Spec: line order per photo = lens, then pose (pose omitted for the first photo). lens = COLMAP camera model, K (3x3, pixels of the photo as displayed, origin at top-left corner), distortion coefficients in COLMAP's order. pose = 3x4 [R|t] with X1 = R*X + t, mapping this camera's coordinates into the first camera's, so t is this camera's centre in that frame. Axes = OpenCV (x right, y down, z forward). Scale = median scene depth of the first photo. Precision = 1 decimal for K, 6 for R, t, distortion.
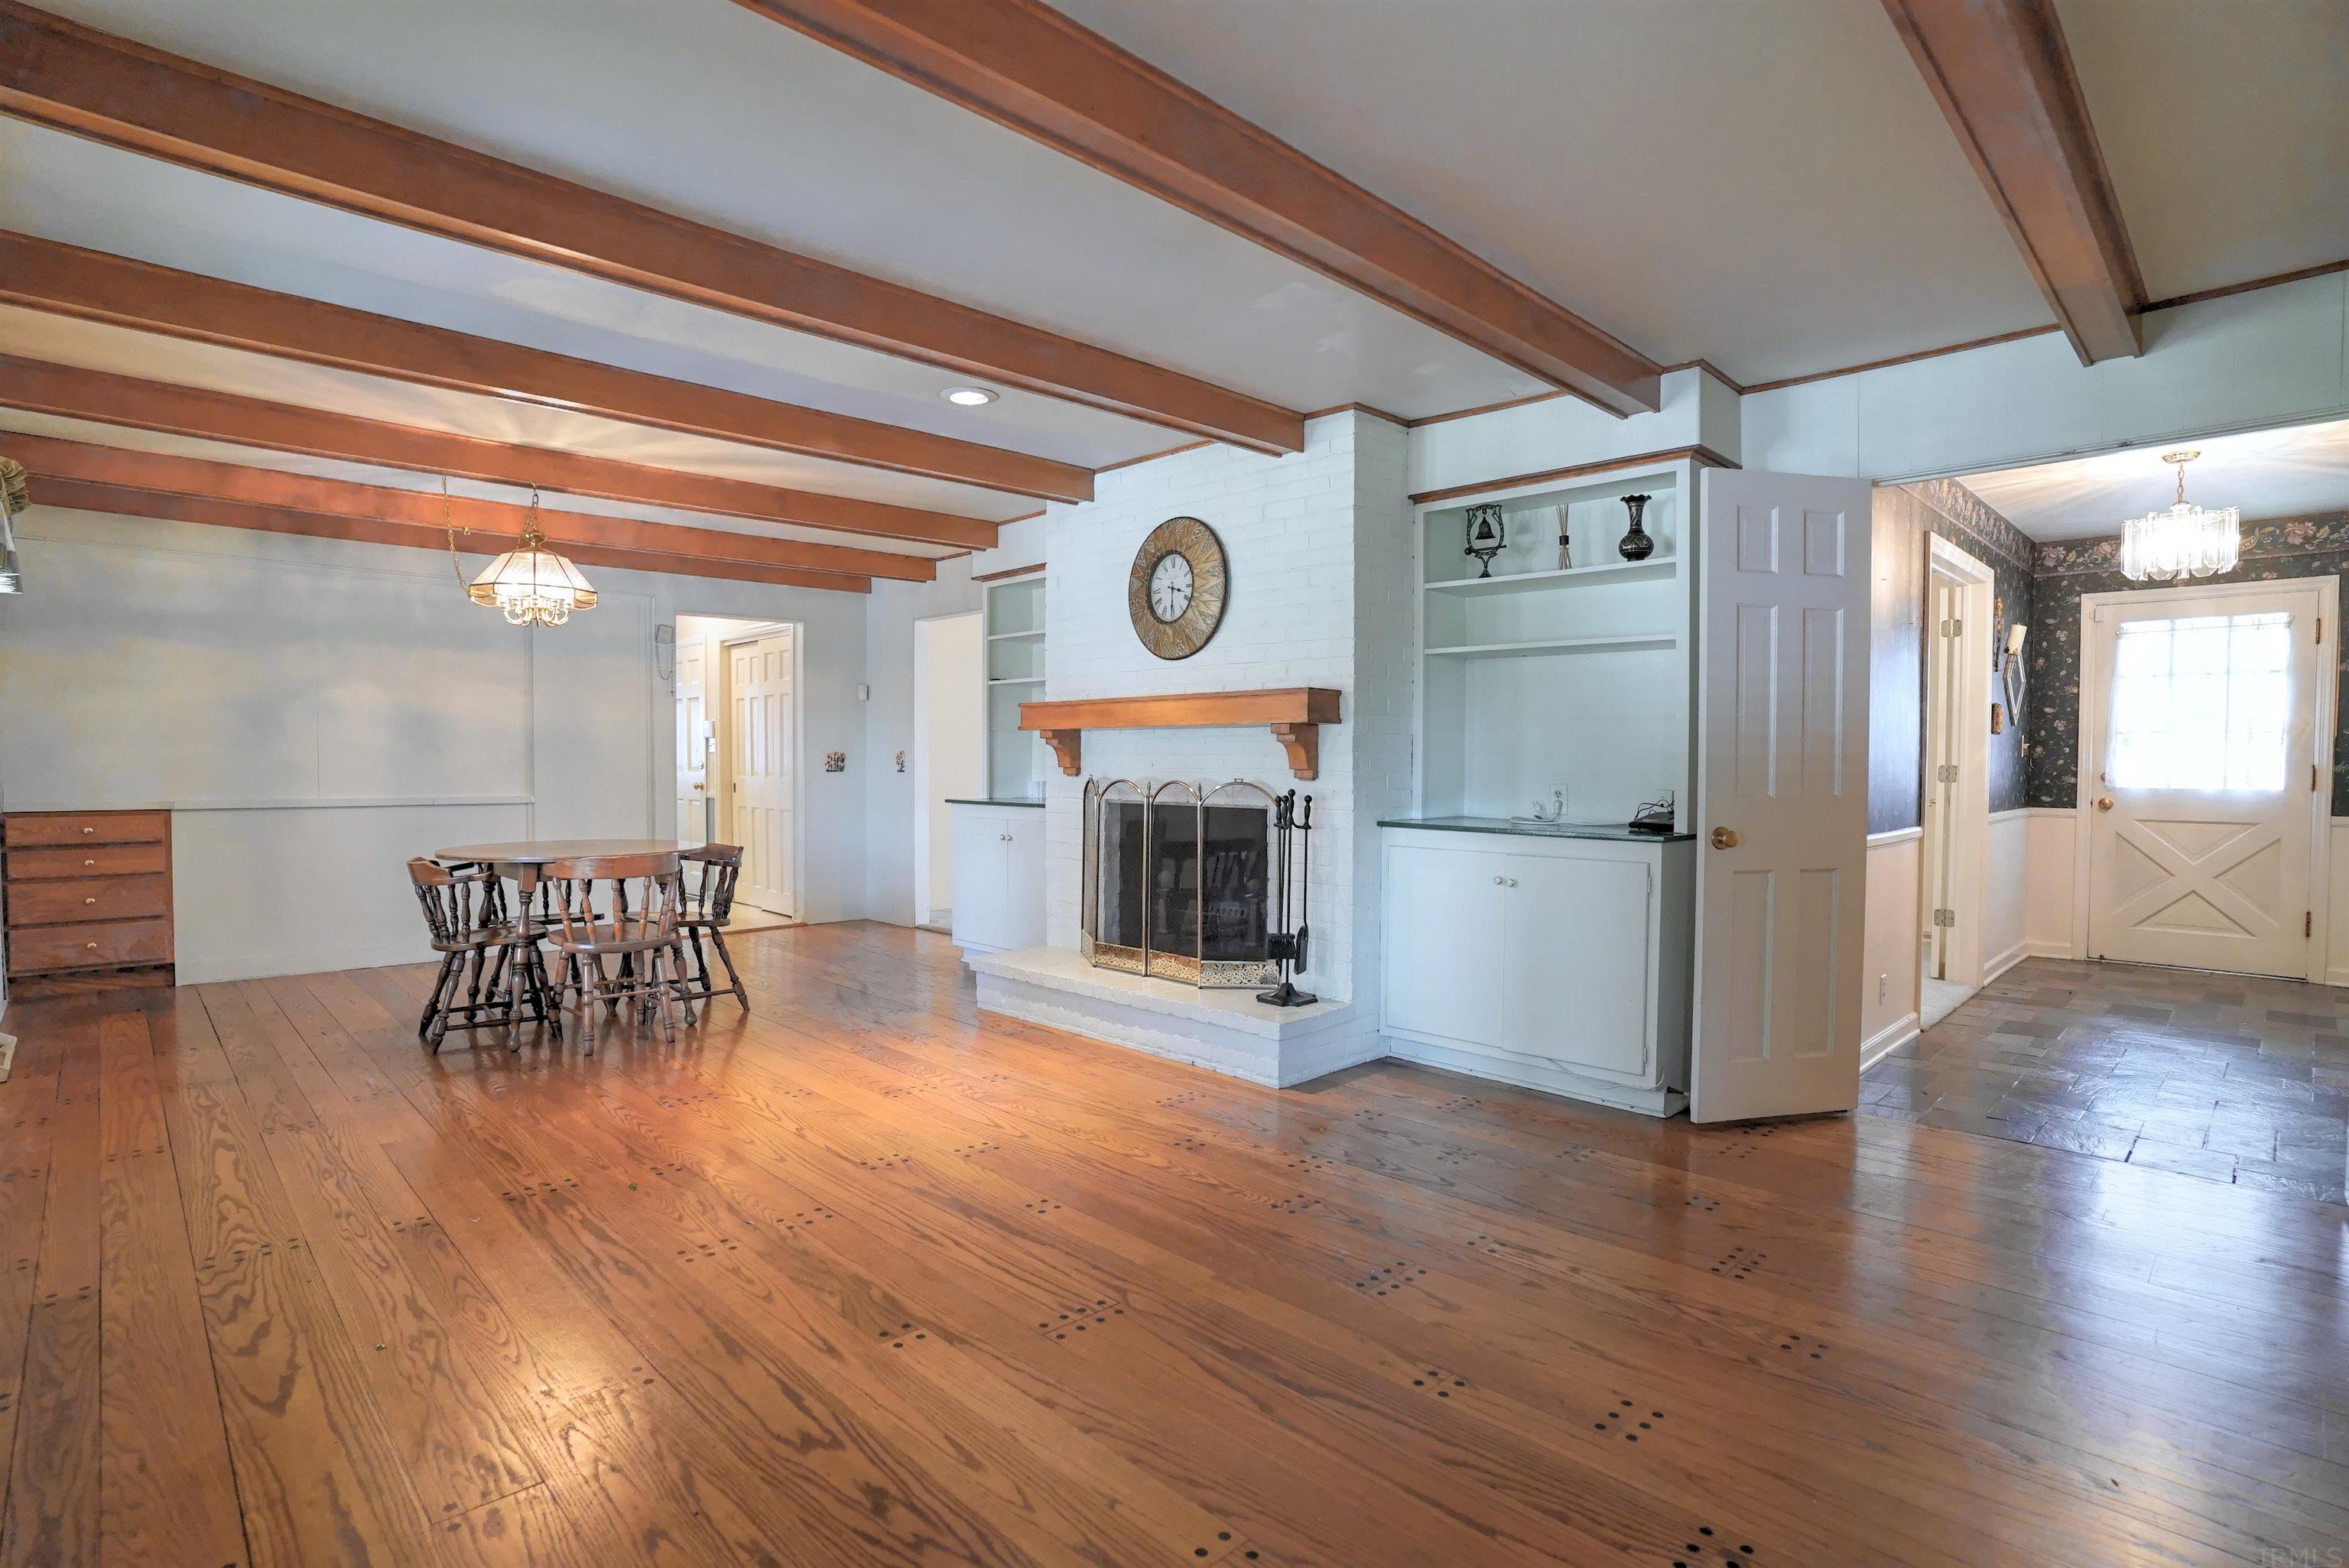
lens RADIAL K [[1166.6, 0, 1174.5], [0, 1166.6, 784.0], [0, 0, 1]] dist [-0.079571, 0.040508]
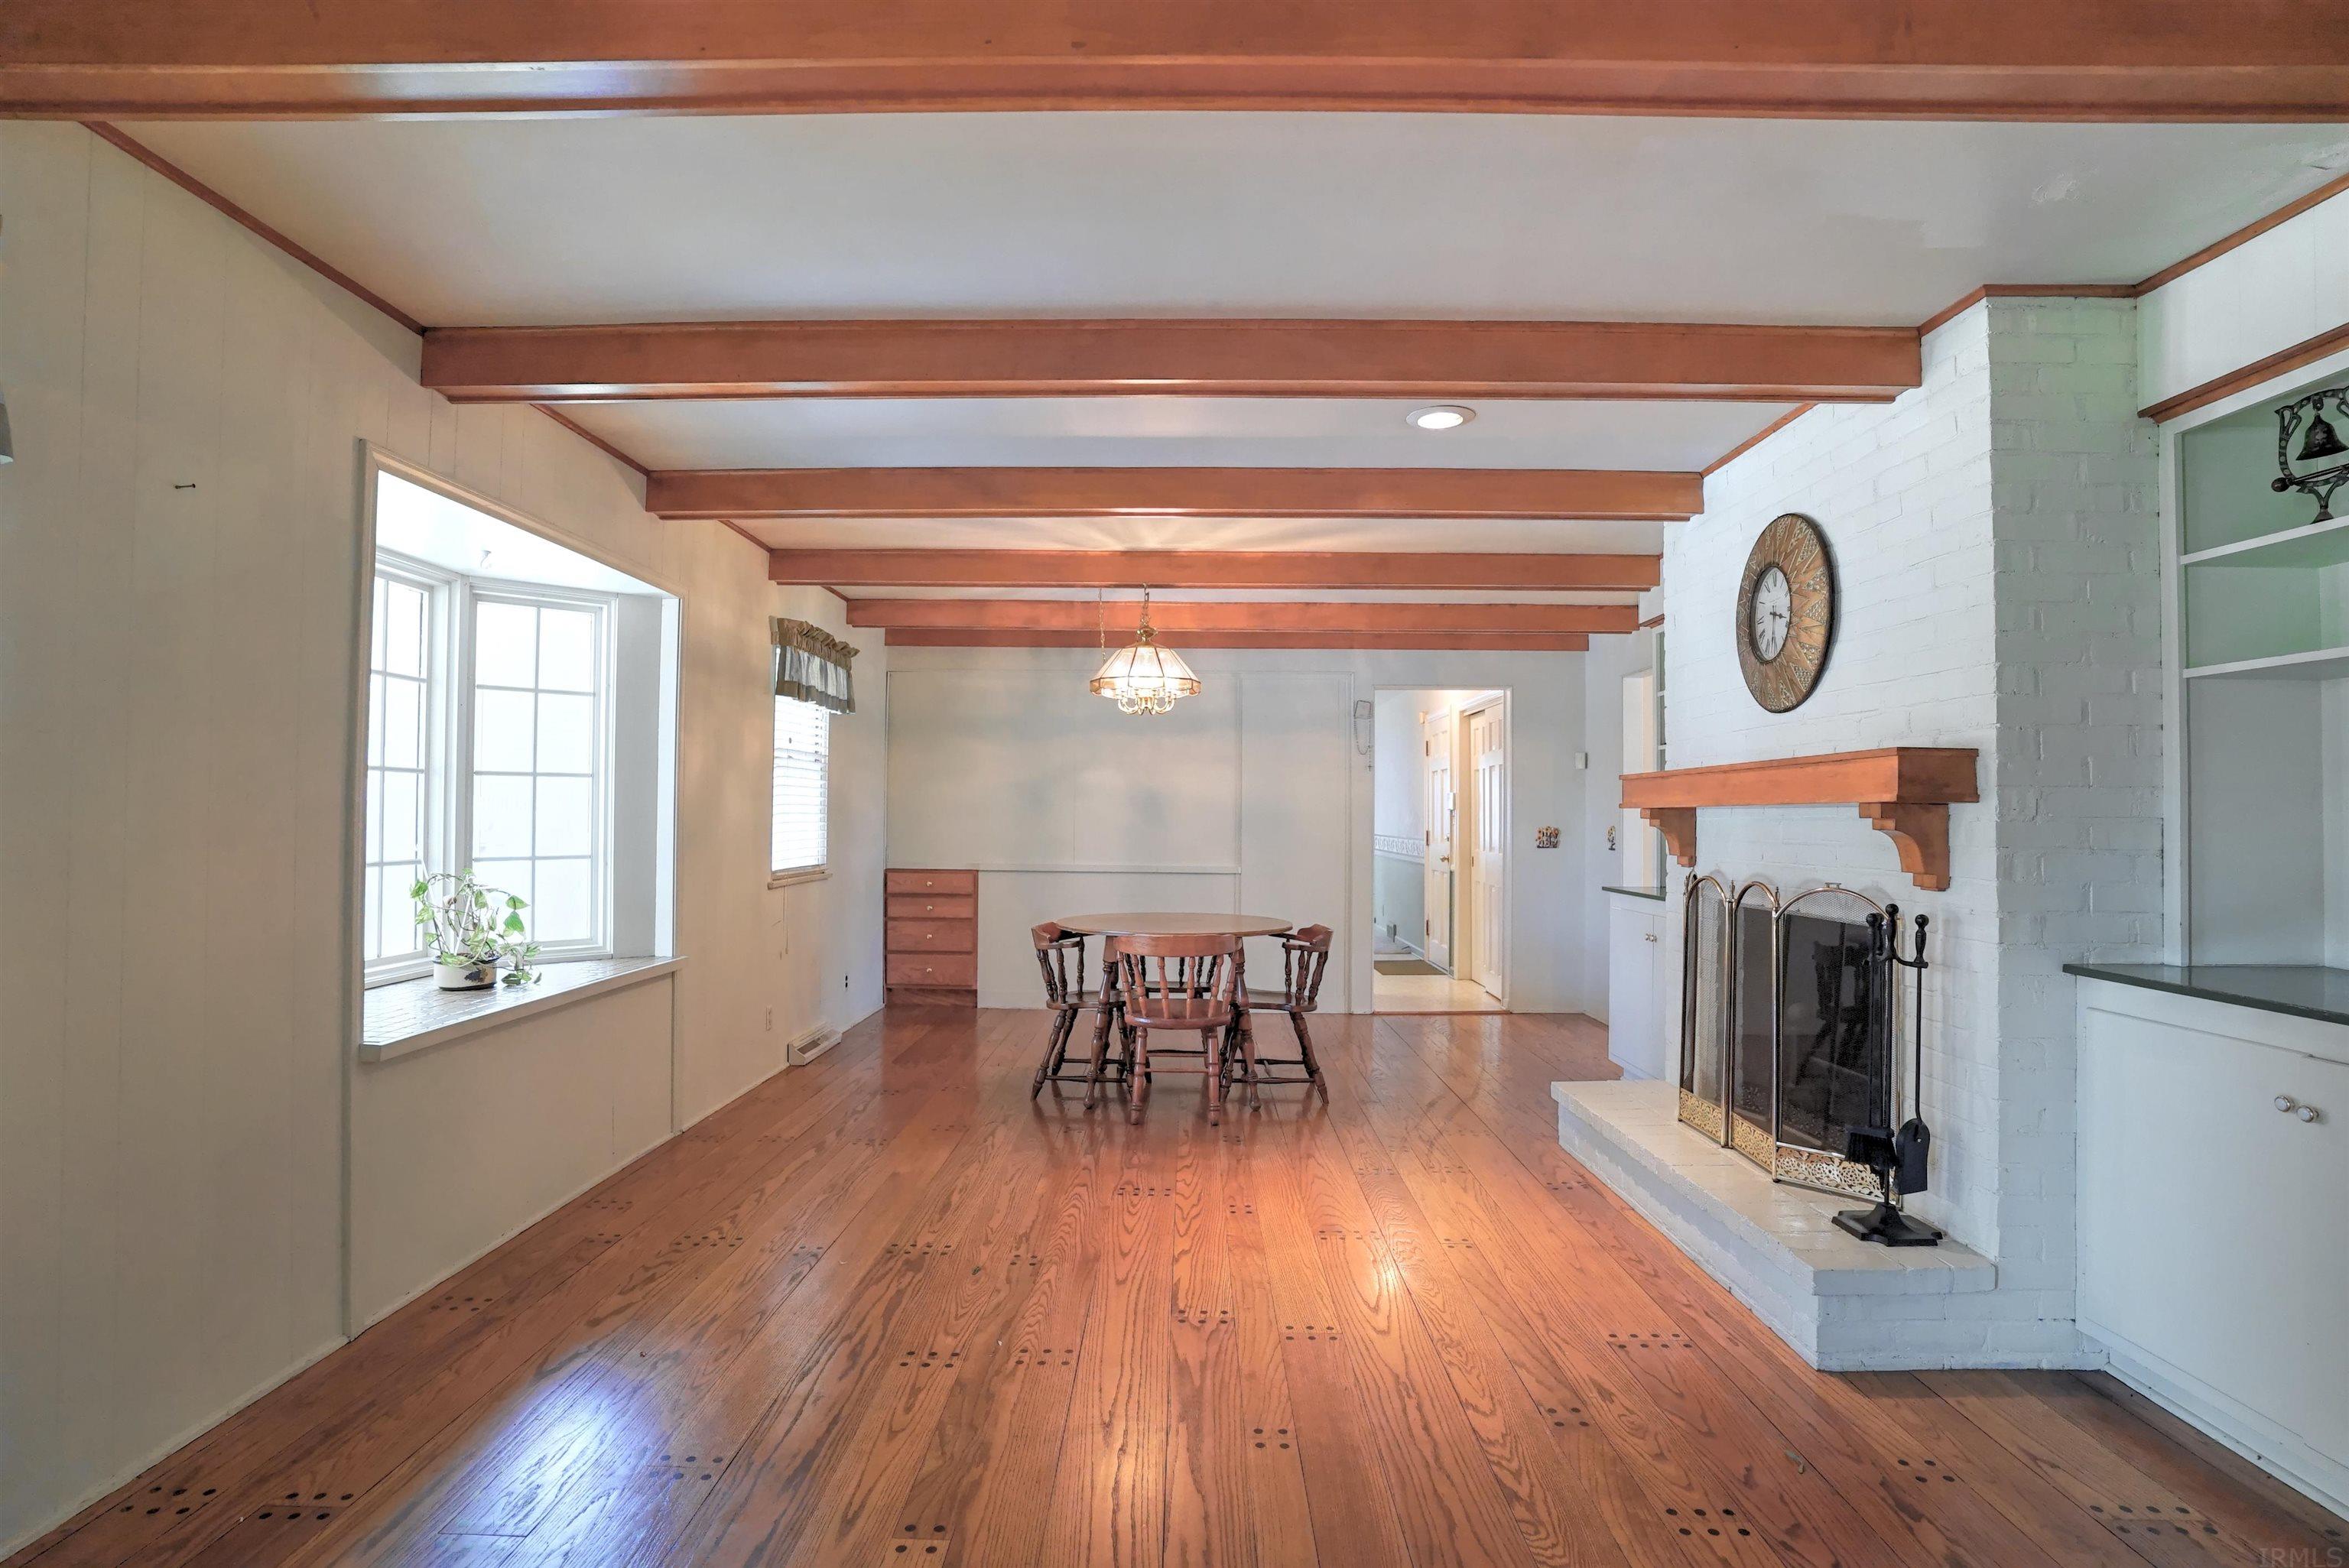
lens RADIAL K [[1166.6, 0, 1174.5], [0, 1166.6, 784.0], [0, 0, 1]] dist [-0.079571, 0.040508]
pose [[0.705721, -0.017580, -0.708271, 0.262204], [-0.020432, 0.998771, -0.045149, -0.024841], [0.708195, 0.046334, 0.704495, 0.264316]]
